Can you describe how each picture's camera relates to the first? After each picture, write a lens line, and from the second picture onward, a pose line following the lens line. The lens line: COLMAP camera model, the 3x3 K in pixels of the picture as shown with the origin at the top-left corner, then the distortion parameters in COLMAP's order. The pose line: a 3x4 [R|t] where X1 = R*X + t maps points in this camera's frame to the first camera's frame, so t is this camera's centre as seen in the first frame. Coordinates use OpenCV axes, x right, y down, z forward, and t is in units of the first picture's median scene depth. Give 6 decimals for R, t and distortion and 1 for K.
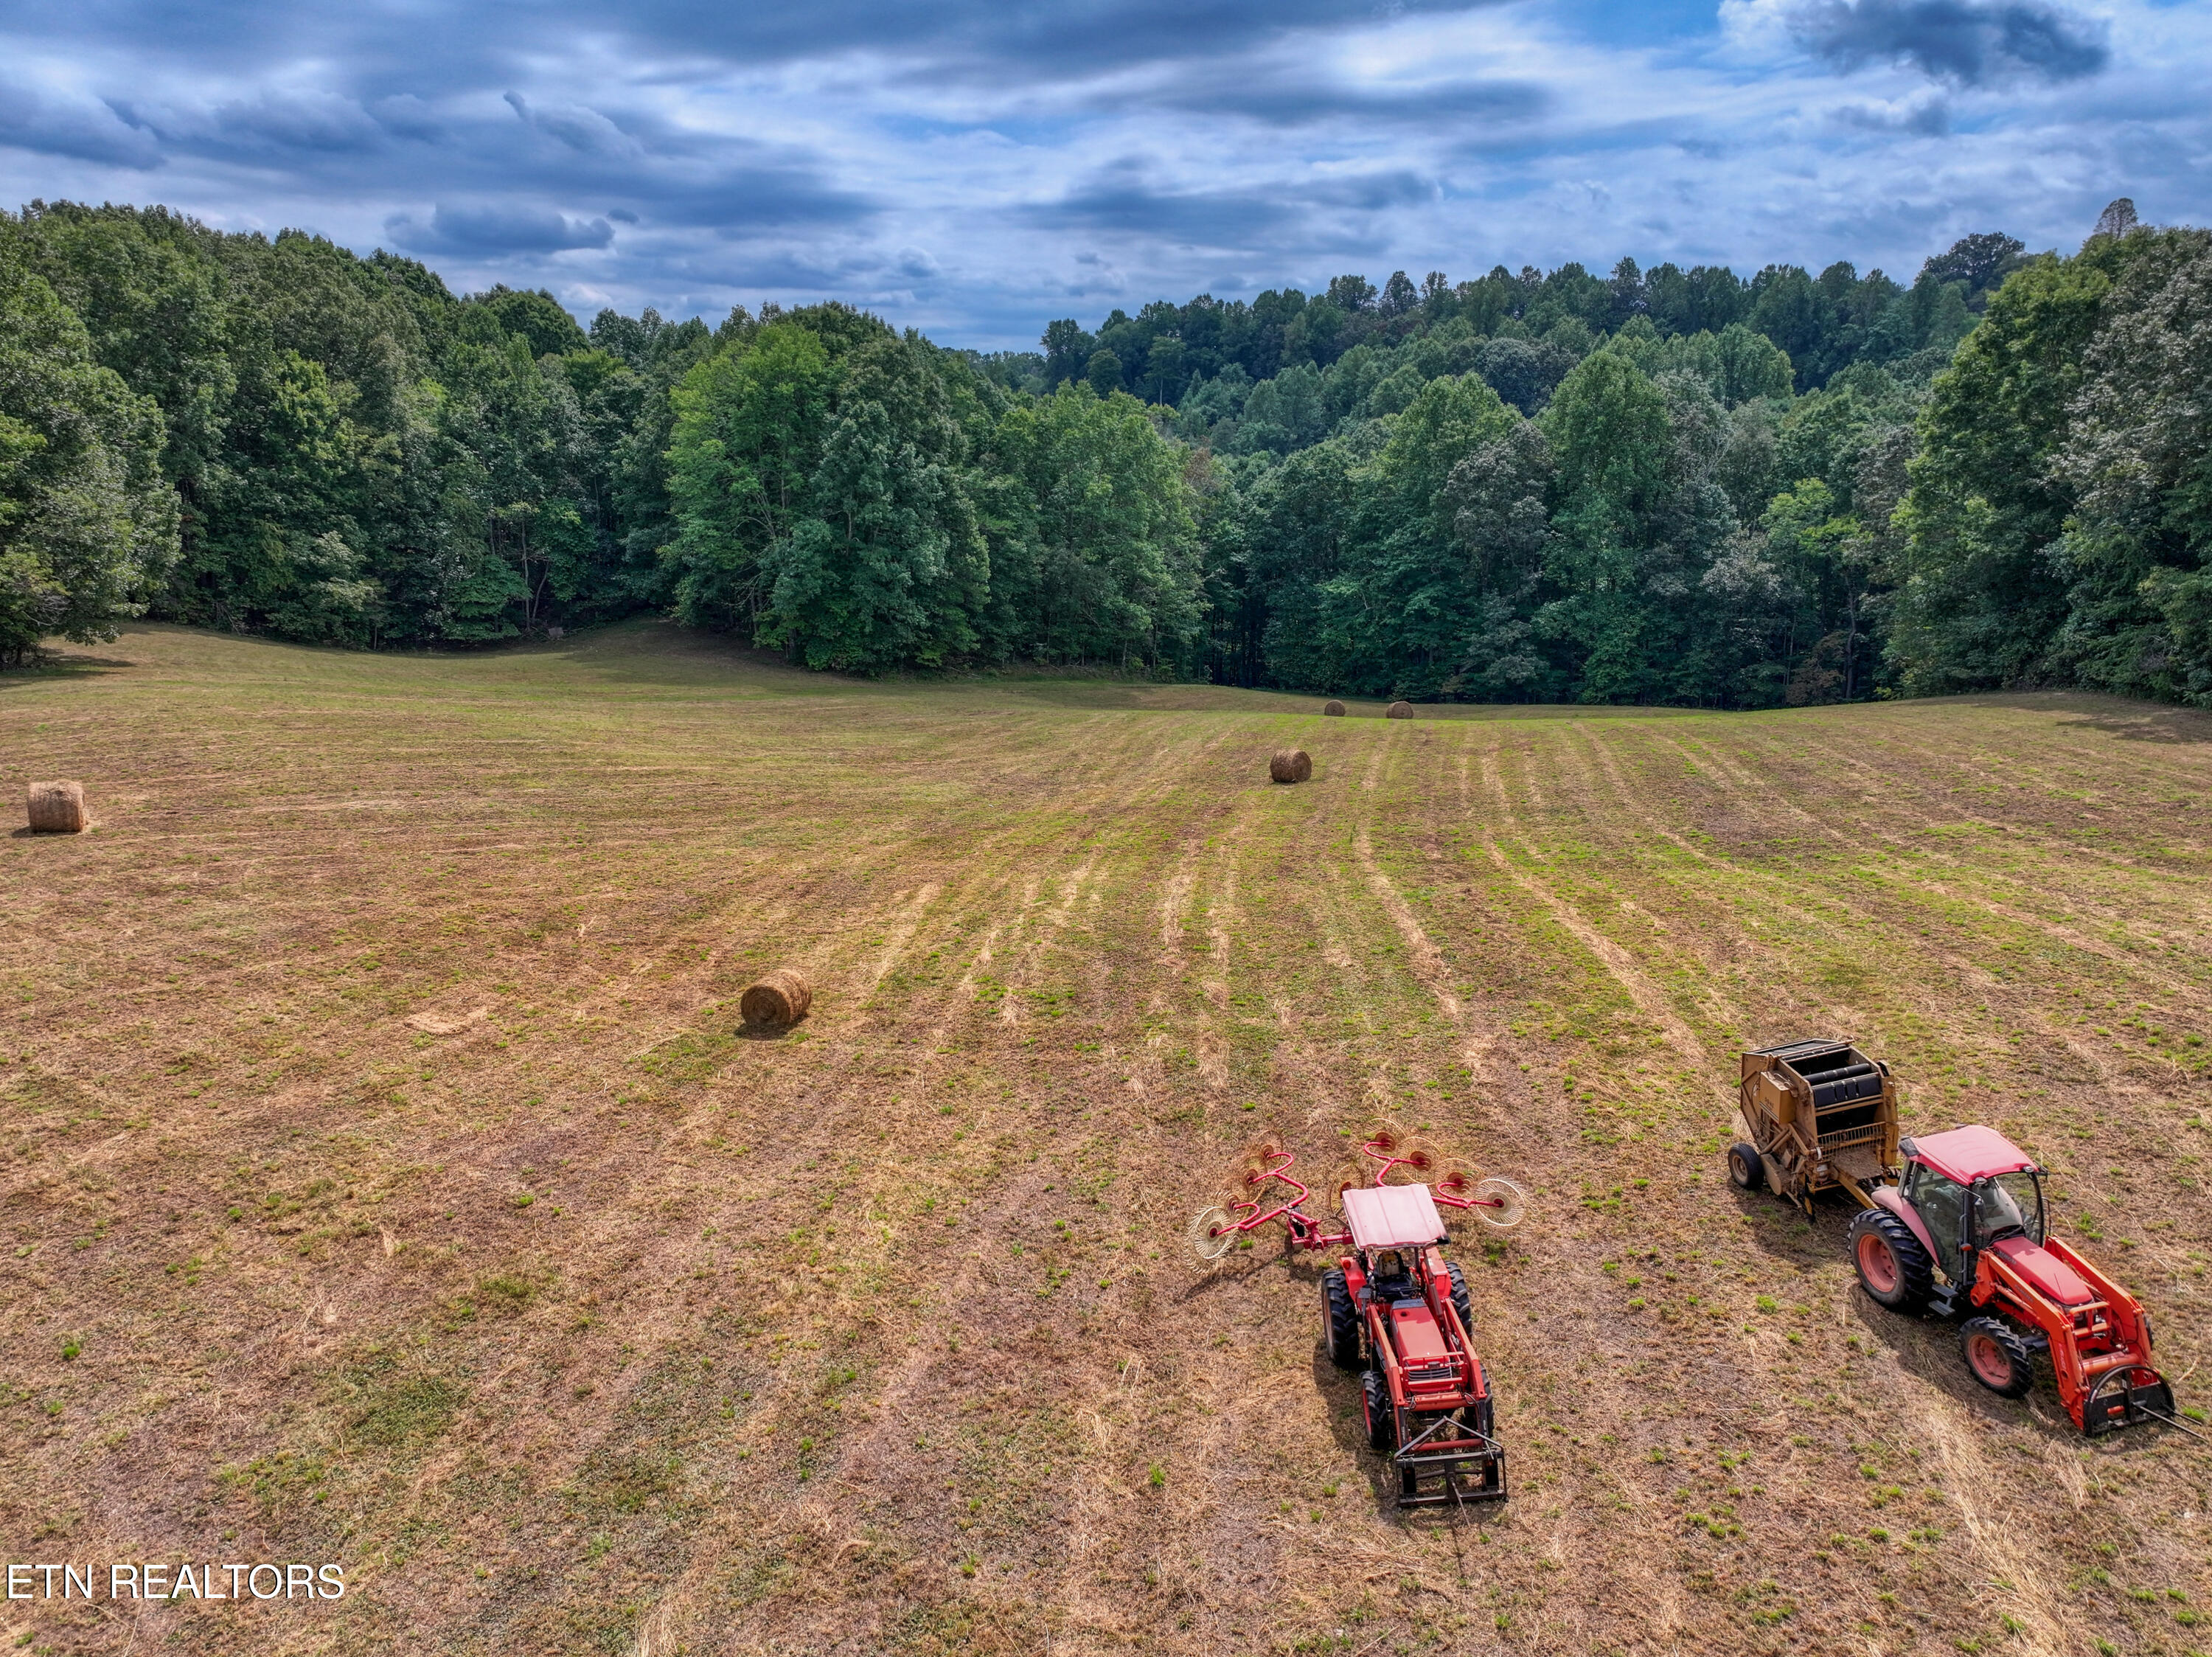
lens RADIAL K [[1552.7, 0, 1100.1], [0, 1552.7, 824.9], [0, 0, 1]] dist [-0.000940, 0.012278]
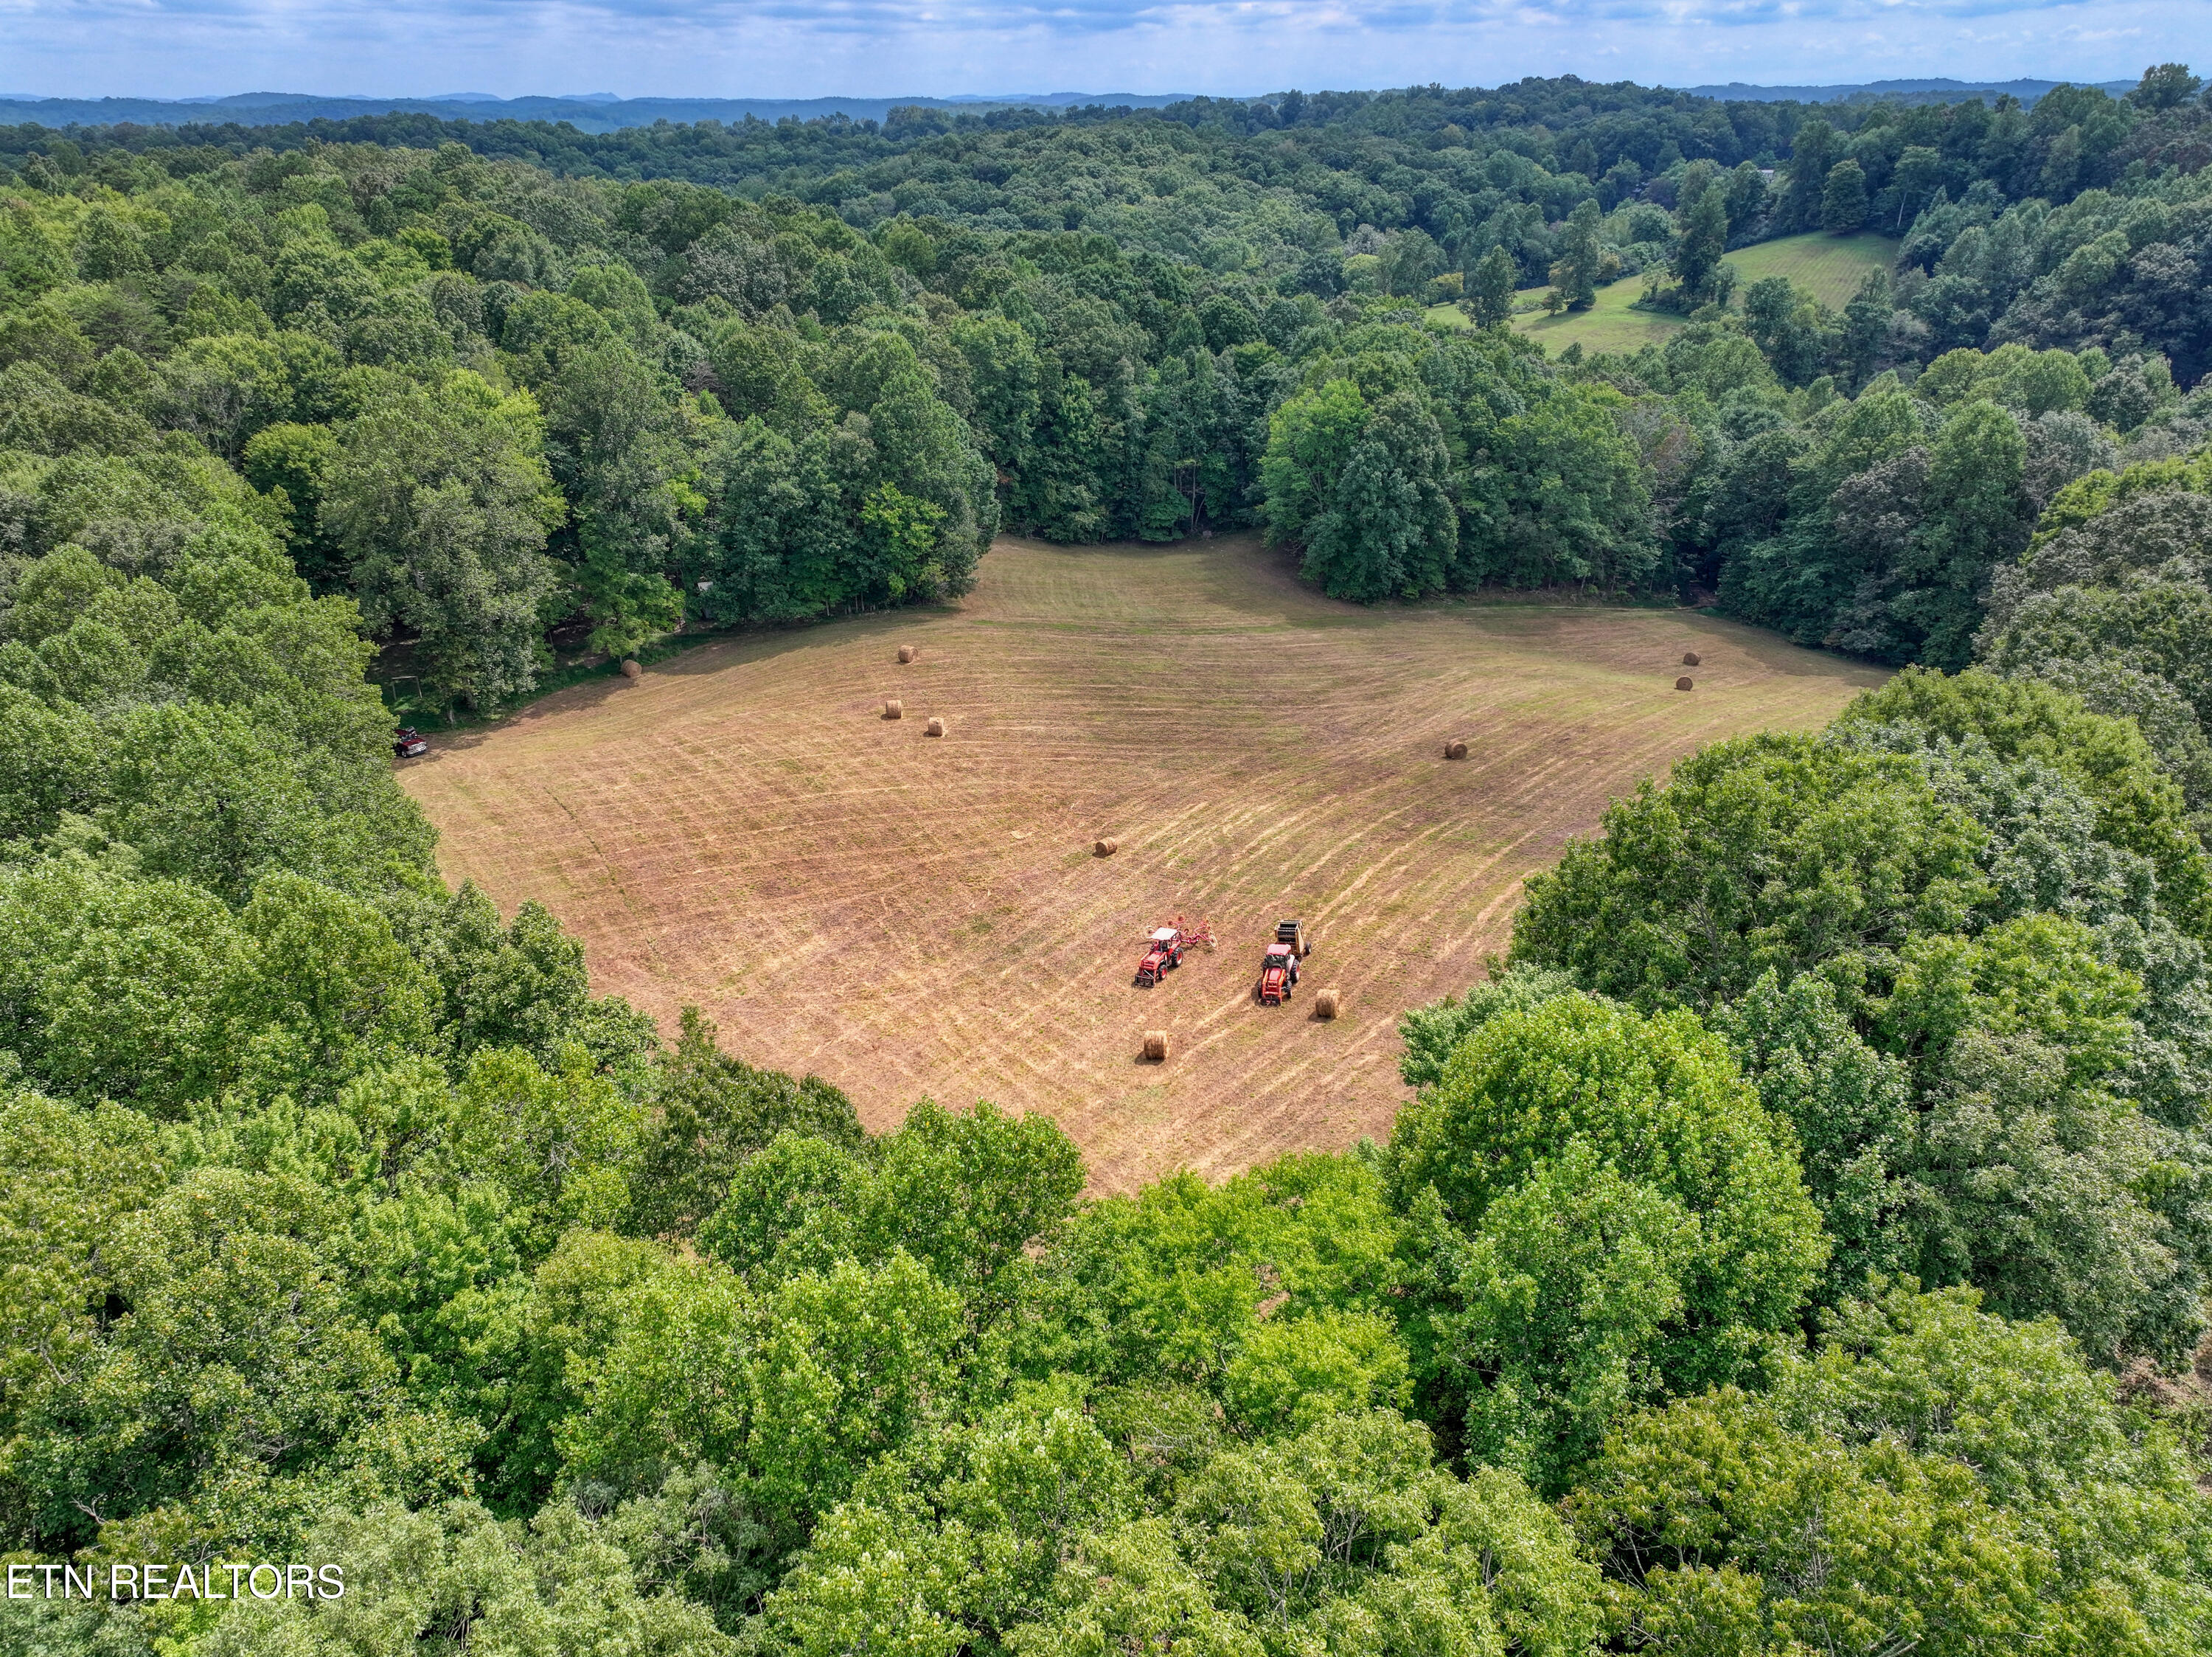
lens RADIAL K [[1552.7, 0, 1108.0], [0, 1552.7, 831.3], [0, 0, 1]] dist [-0.000940, 0.012278]
pose [[0.879160, 0.194465, -0.435041, 0.373533], [-0.106989, 0.970186, 0.217467, -0.194322], [0.464361, -0.144644, 0.873755, -0.578269]]
